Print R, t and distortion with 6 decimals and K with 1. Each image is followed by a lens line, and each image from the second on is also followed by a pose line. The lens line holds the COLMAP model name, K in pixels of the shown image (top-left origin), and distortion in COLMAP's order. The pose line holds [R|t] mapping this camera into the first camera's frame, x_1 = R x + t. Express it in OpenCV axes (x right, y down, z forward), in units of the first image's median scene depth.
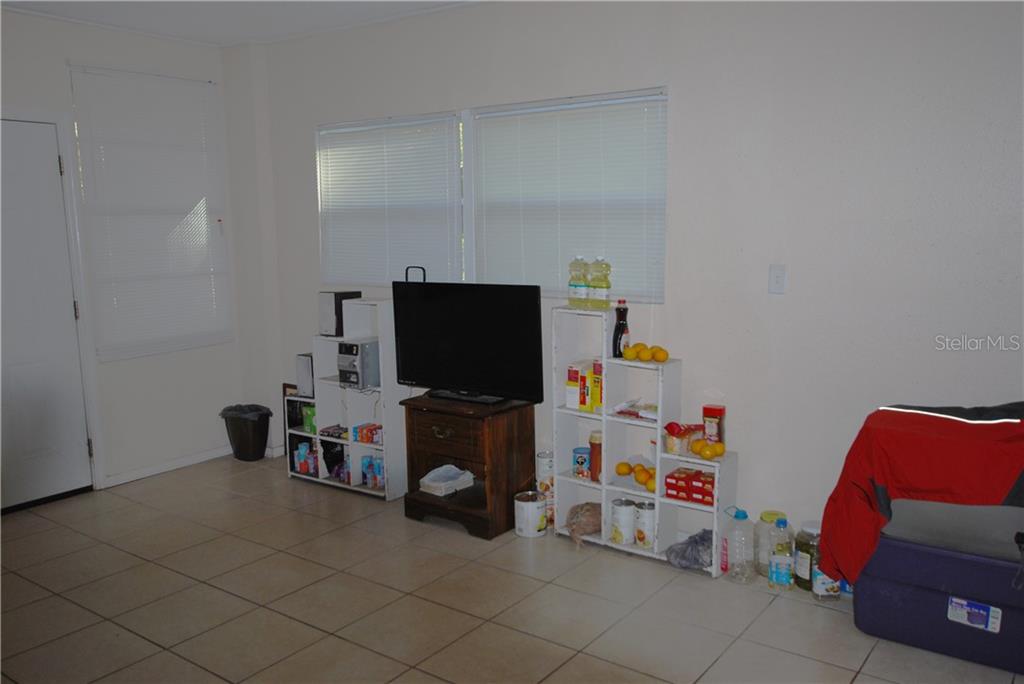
lens RADIAL K [[864.0, 0, 507.9], [0, 864.0, 343.4], [0, 0, 1]] dist [0.014936, 0.016146]
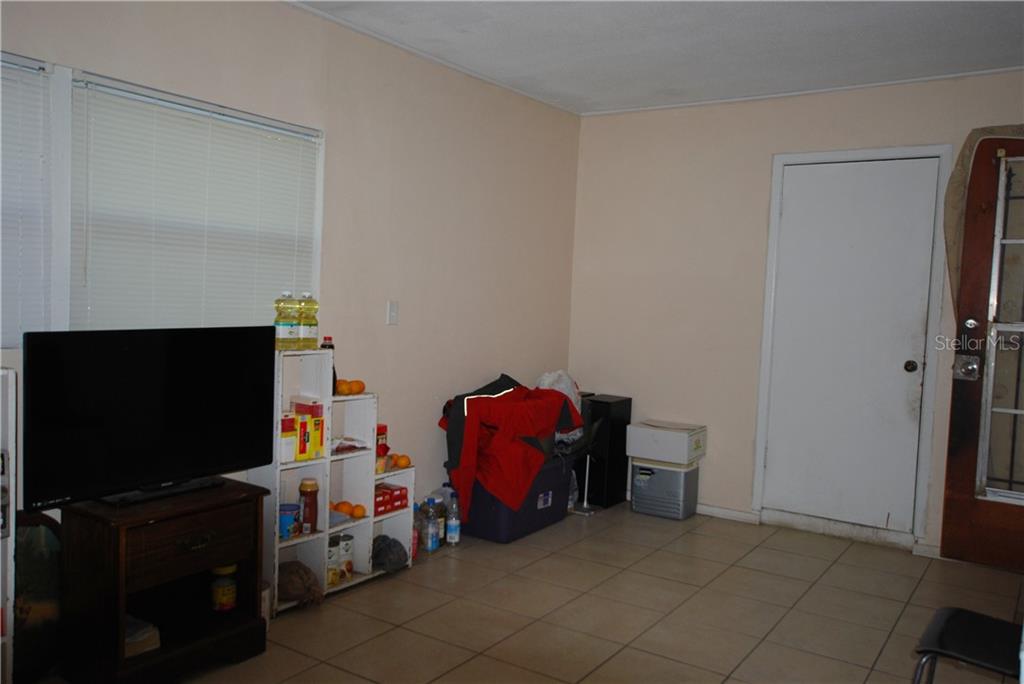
lens RADIAL K [[864.0, 0, 507.9], [0, 864.0, 342.2], [0, 0, 1]] dist [0.014936, 0.016146]
pose [[-0.076431, -0.040462, 0.996254, -0.860911], [0.107880, 0.992975, 0.048605, -0.069408], [-0.991222, 0.111191, -0.071529, 0.856467]]
